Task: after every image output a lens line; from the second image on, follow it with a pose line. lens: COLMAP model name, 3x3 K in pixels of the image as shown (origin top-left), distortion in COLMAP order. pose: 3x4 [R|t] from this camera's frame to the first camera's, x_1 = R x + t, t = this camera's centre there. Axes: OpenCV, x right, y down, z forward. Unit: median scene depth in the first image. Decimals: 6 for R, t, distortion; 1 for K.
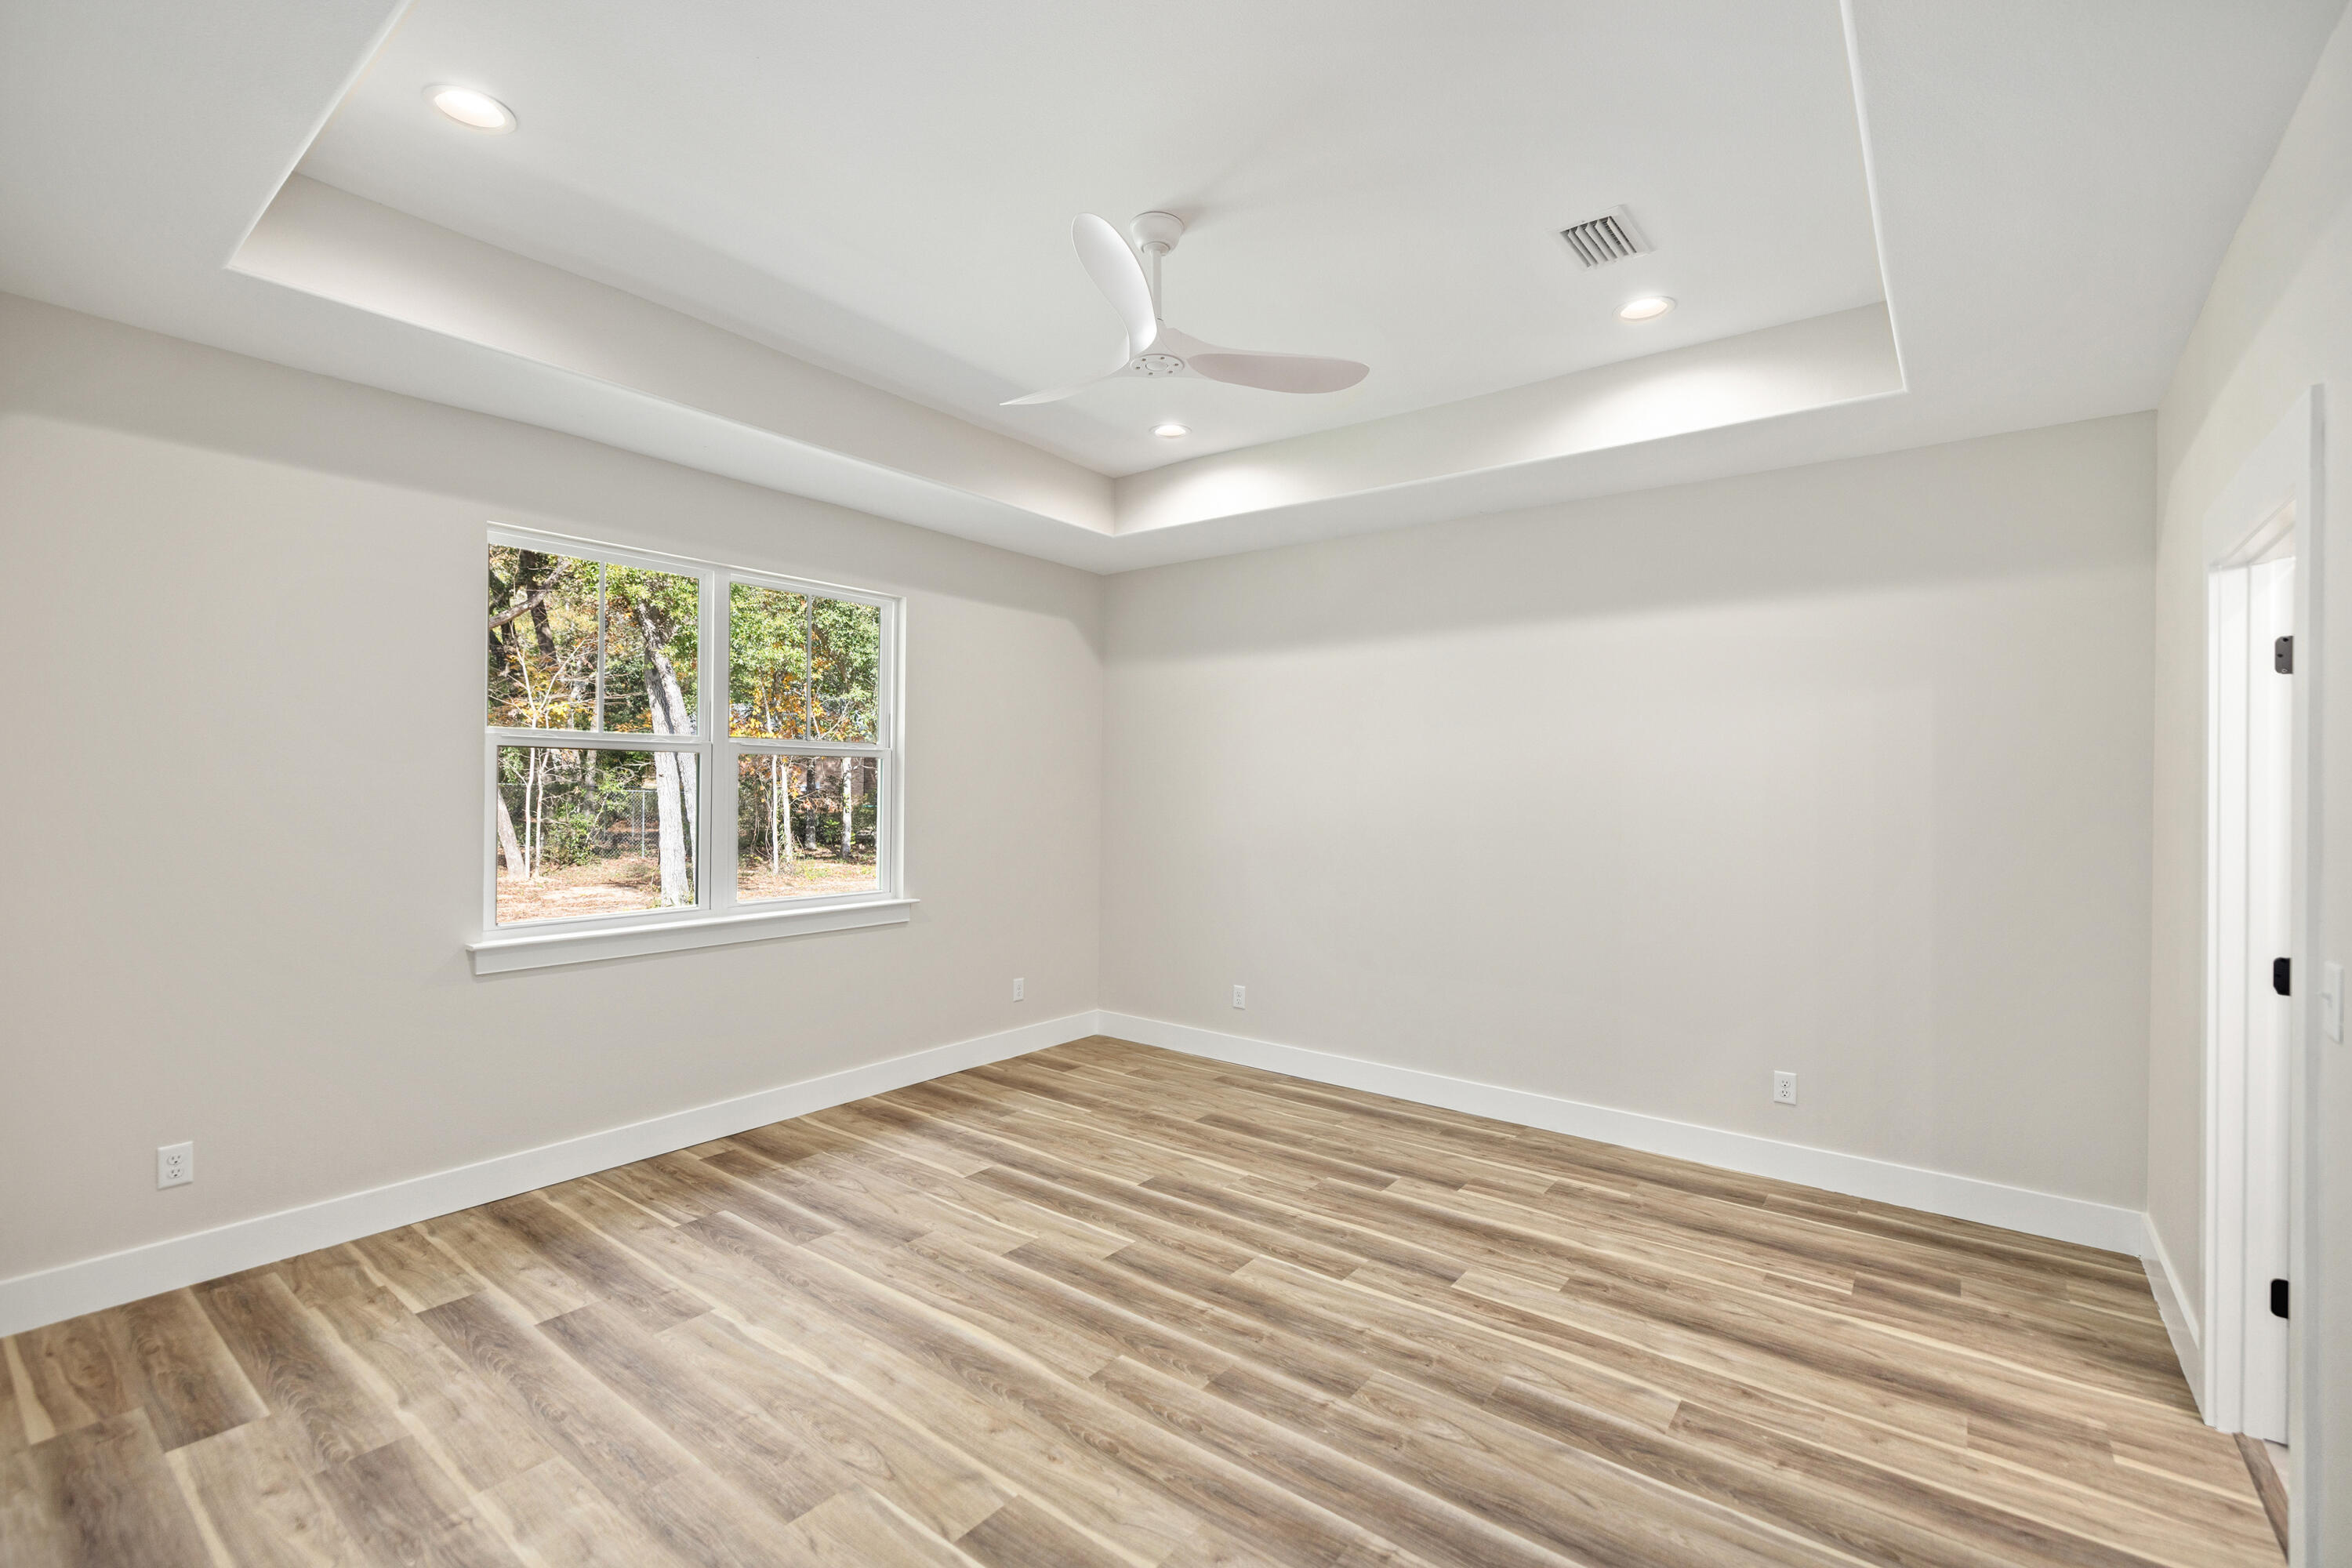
lens RADIAL K [[1011.5, 0, 1174.4], [0, 1011.5, 785.9], [0, 0, 1]] dist [0.001956, 0.000271]
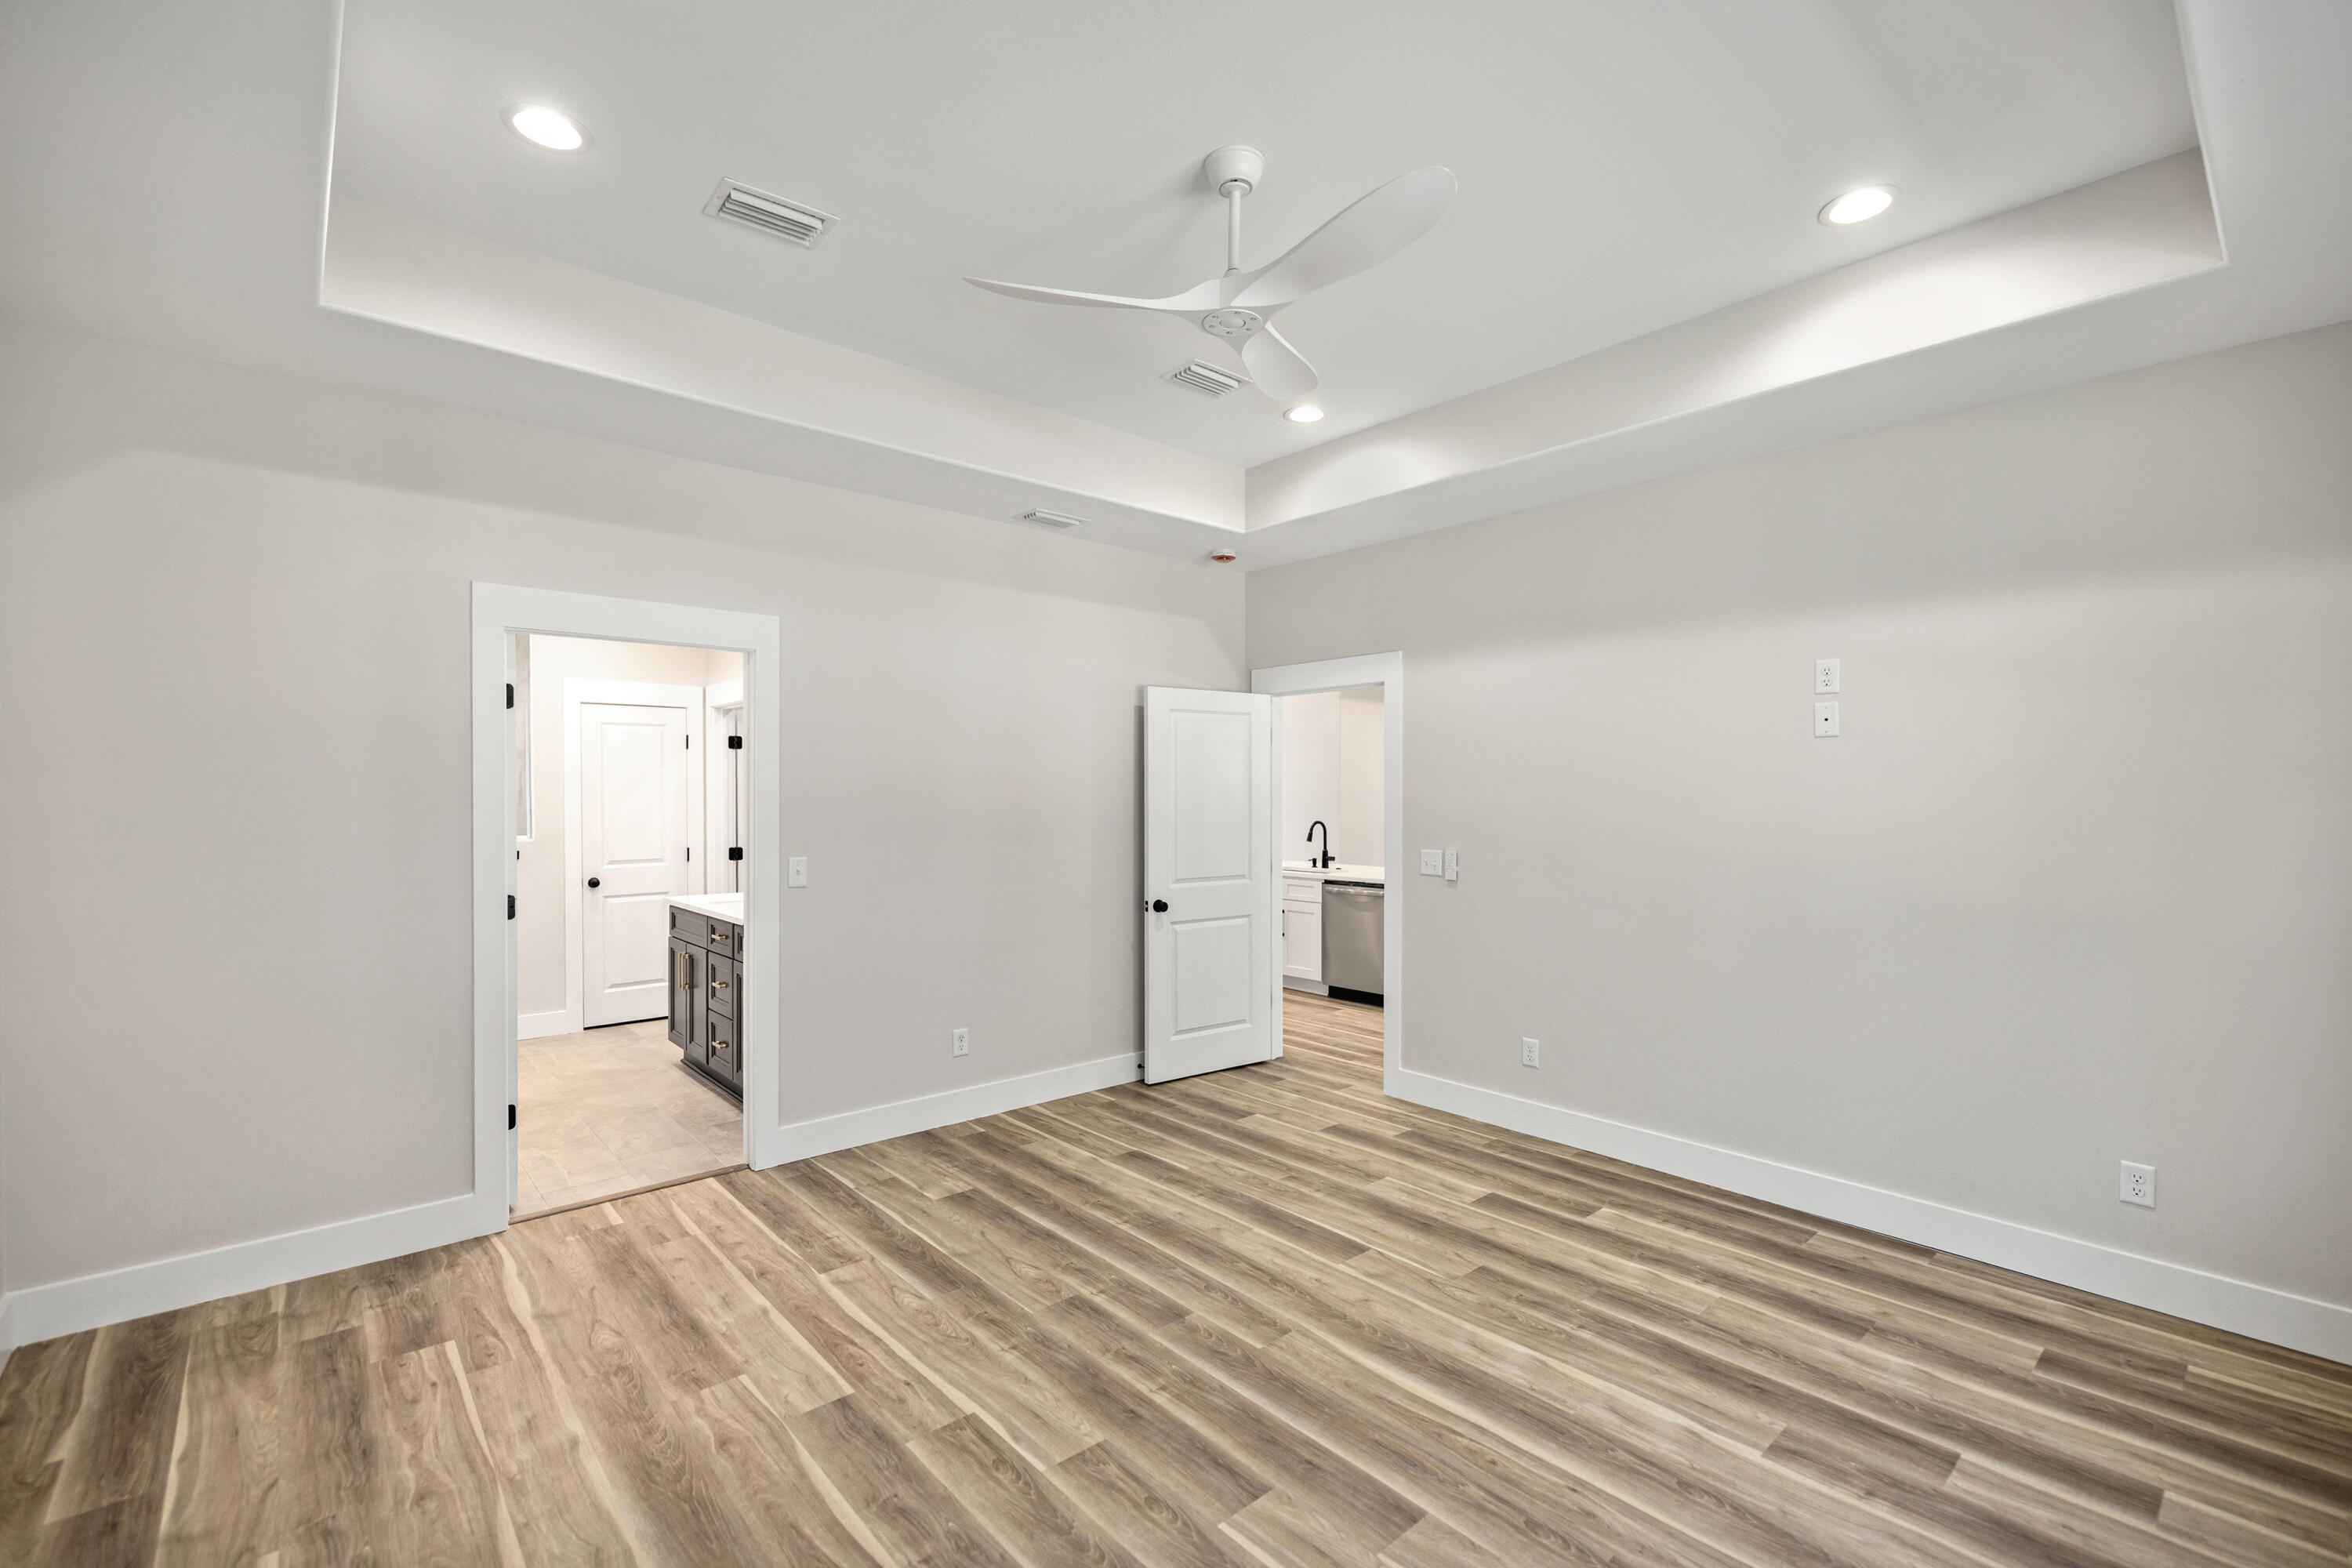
lens RADIAL K [[1011.5, 0, 1174.1], [0, 1011.5, 795.4], [0, 0, 1]] dist [0.001956, 0.000271]
pose [[-0.980695, -0.015492, 0.194927, -0.153983], [-0.014697, 0.999877, 0.005524, -0.003296], [-0.194989, 0.002552, -0.980802, 1.966384]]
